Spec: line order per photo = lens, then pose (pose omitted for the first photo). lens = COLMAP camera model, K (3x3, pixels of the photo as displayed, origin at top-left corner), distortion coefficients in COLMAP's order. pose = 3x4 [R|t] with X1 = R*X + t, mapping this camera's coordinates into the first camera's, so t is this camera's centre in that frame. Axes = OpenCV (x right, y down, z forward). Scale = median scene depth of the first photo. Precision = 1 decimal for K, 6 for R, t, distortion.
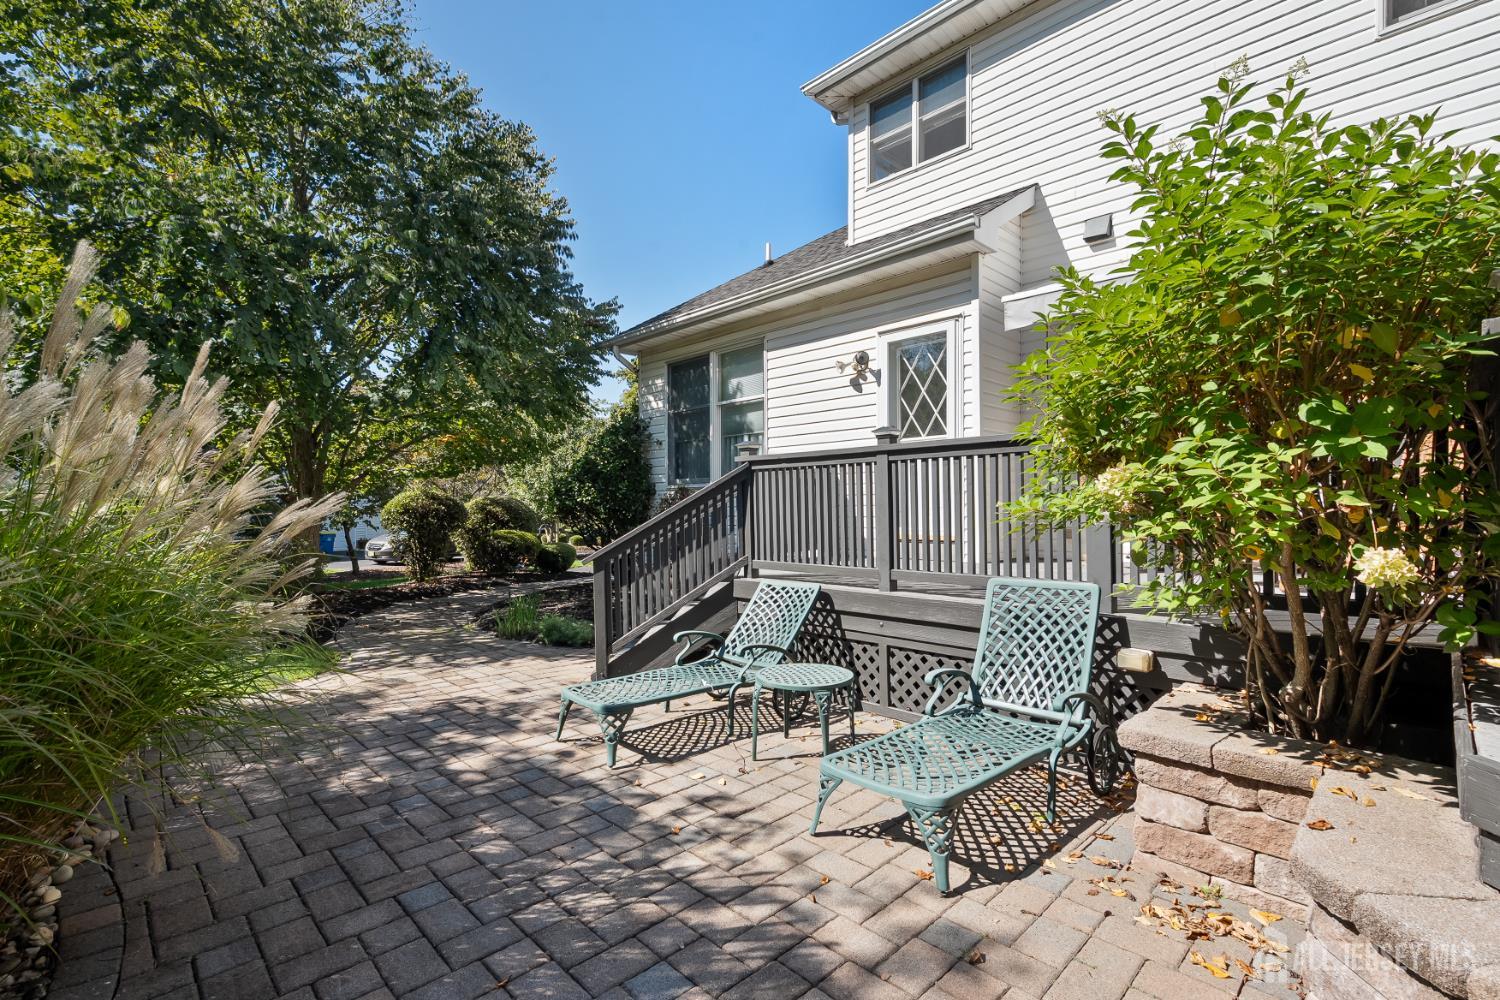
lens RADIAL K [[689.7, 0, 745.7], [0, 689.7, 503.1], [0, 0, 1]] dist [0.003803, 0.000153]
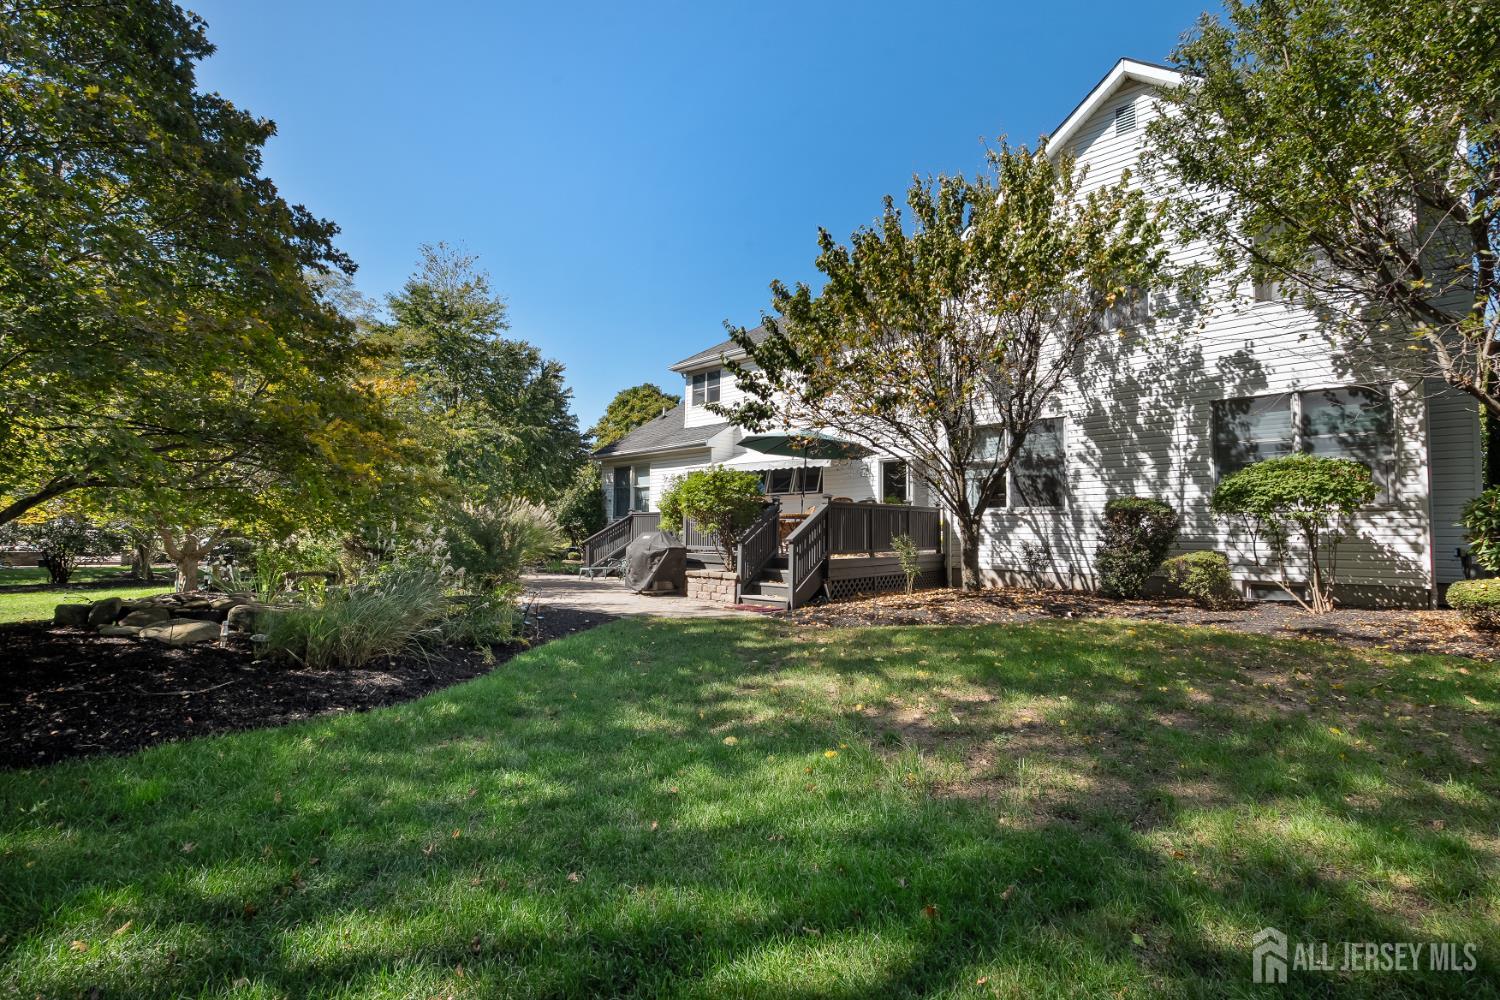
lens RADIAL K [[689.7, 0, 757.8], [0, 689.7, 499.5], [0, 0, 1]] dist [0.003803, 0.000153]
pose [[0.998253, 0.019519, 0.055771, 0.279422], [-0.017094, 0.998901, -0.043640, 0.005208], [-0.056562, 0.042611, 0.997489, -1.567078]]
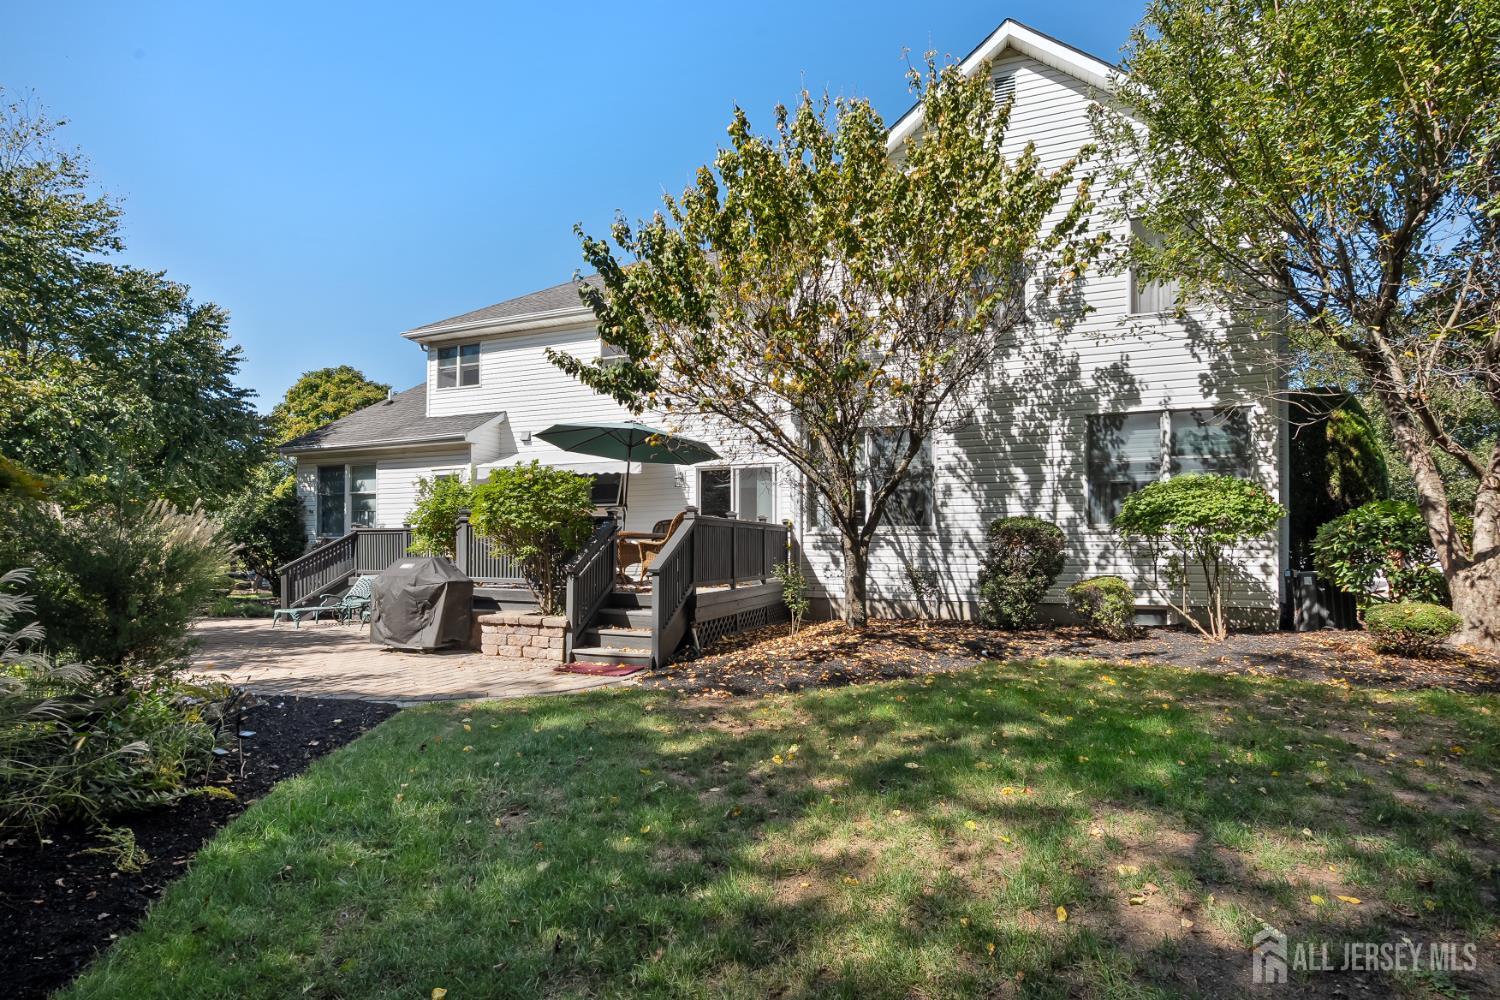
lens RADIAL K [[689.7, 0, 746.0], [0, 689.7, 548.8], [0, 0, 1]] dist [0.003803, 0.000153]
pose [[0.902662, 0.013129, 0.430150, 0.127553], [-0.012957, 0.999911, -0.003328, -0.003239], [-0.430155, -0.002569, 0.902751, -1.145829]]
